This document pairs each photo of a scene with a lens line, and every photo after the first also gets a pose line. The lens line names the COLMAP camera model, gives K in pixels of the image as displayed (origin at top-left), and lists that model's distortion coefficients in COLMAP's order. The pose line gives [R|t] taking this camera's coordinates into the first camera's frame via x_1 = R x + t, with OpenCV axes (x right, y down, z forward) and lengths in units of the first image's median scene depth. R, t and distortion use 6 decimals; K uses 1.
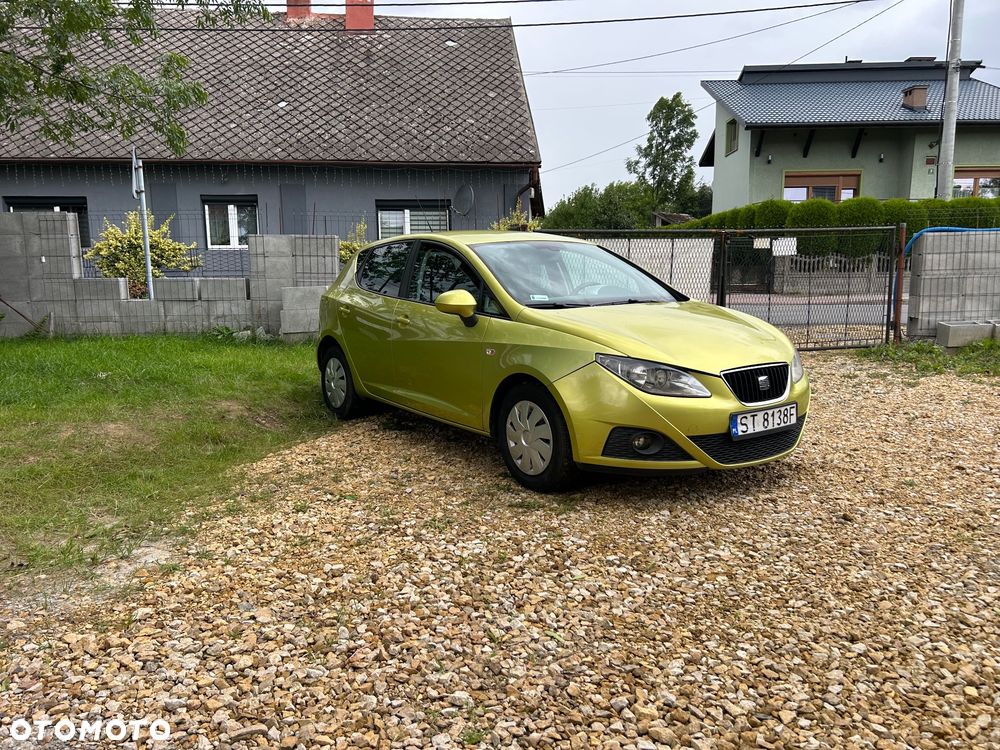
lens RADIAL K [[753.6, 0, 484.1], [0, 753.6, 386.0], [0, 0, 1]] dist [0.043663, -0.048096]
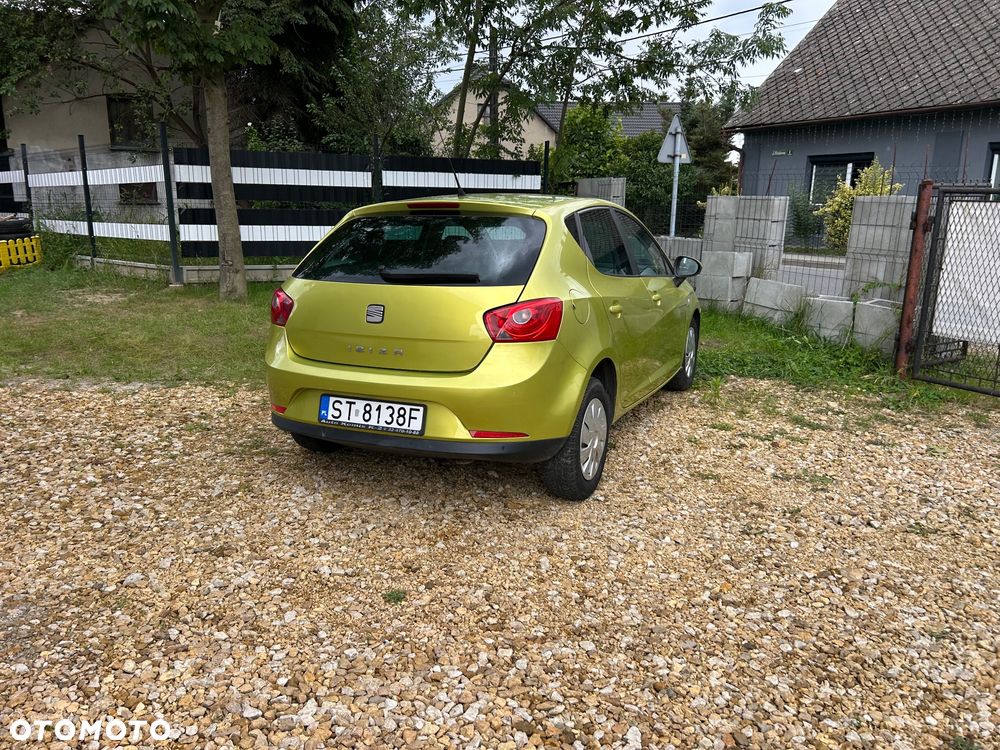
lens RADIAL K [[748.7, 0, 490.6], [0, 748.7, 378.7], [0, 0, 1]] dist [0.043886, -0.047786]
pose [[0.391678, 0.218975, -0.893666, 0.510901], [-0.171489, 0.971622, 0.162916, -0.079468], [0.903980, 0.089443, 0.418115, 0.353760]]
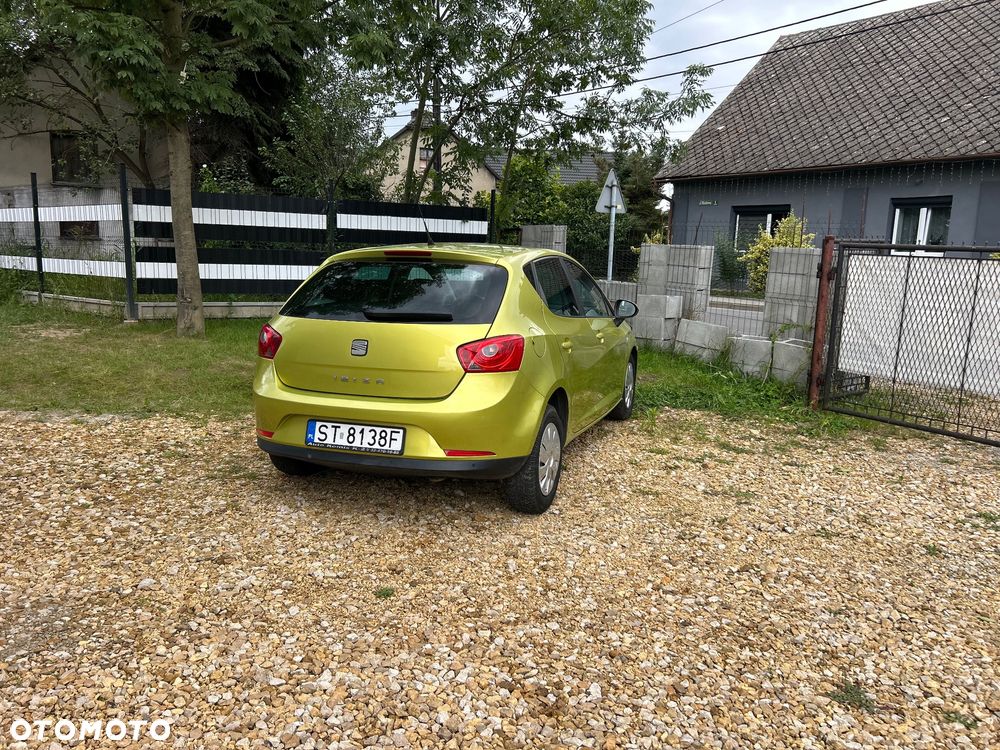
lens RADIAL K [[748.0, 0, 495.7], [0, 748.0, 372.3], [0, 0, 1]] dist [0.043849, -0.045614]
pose [[0.469232, 0.166902, -0.867159, 0.551567], [-0.182265, 0.979138, 0.089828, -0.078682], [0.864060, 0.115903, 0.489864, 0.316911]]
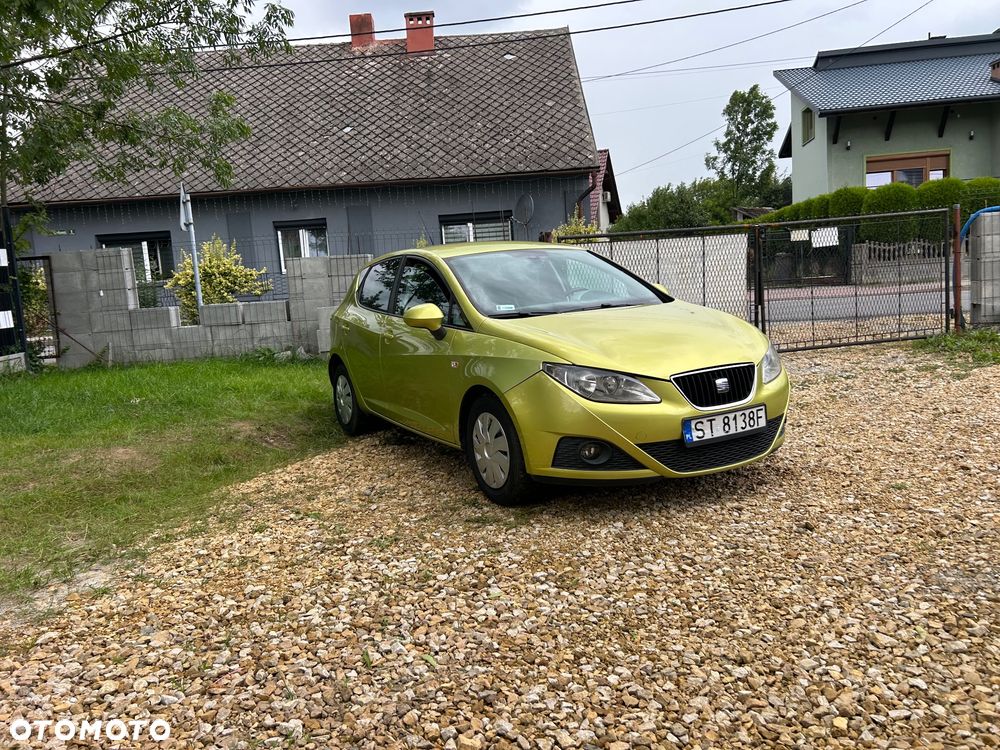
lens RADIAL K [[754.3, 0, 495.9], [0, 754.3, 370.8], [0, 0, 1]] dist [0.041650, -0.045778]
pose [[0.993017, -0.043648, -0.109597, 0.080505], [0.040259, 0.998646, -0.032943, -0.001012], [0.110886, 0.028301, 0.993430, 0.009190]]
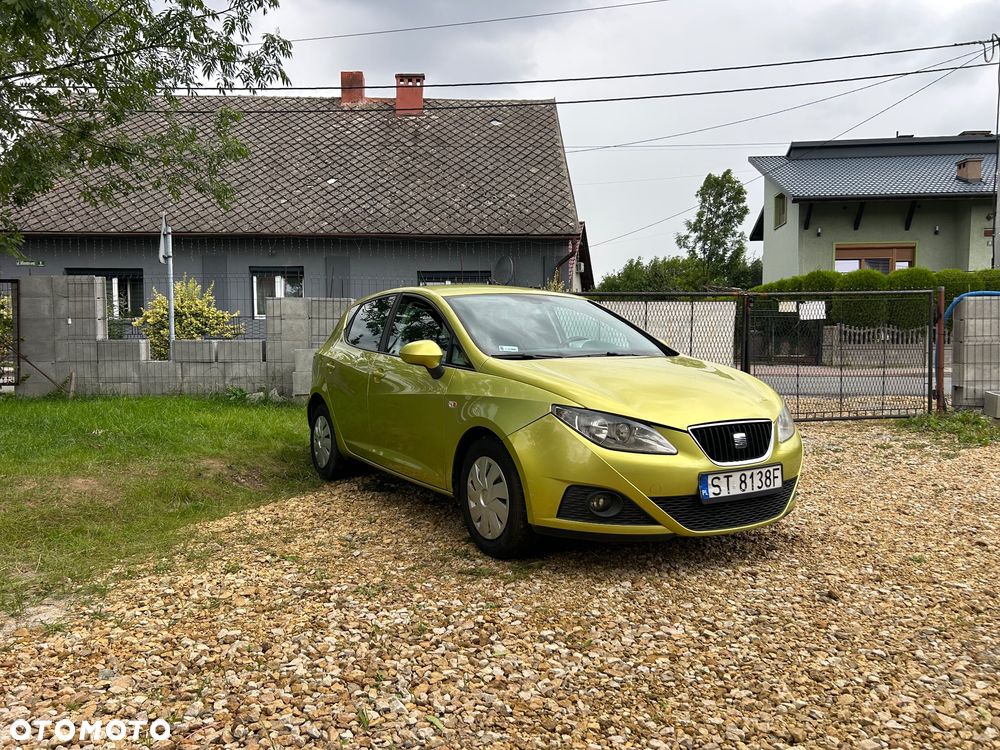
lens RADIAL K [[753.6, 0, 488.4], [0, 753.6, 384.3], [0, 0, 1]] dist [0.042929, -0.048334]
pose [[0.997486, 0.009857, -0.070175, 0.055916], [-0.016800, 0.994941, -0.099044, 0.009938], [0.068844, 0.099974, 0.992606, 0.032923]]
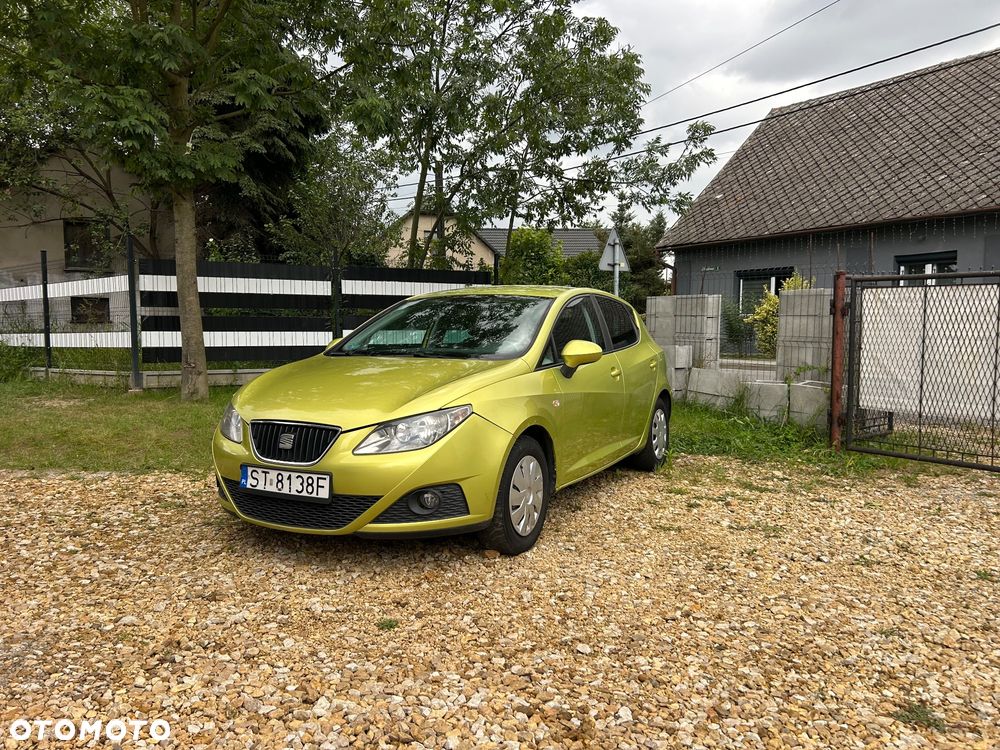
lens RADIAL K [[748.5, 0, 488.8], [0, 748.5, 381.7], [0, 0, 1]] dist [0.040746, -0.043333]
pose [[0.455417, 0.070016, -0.887521, 0.538047], [-0.152350, 0.988327, -0.000207, -0.046893], [0.877146, 0.135308, 0.460767, 0.331163]]
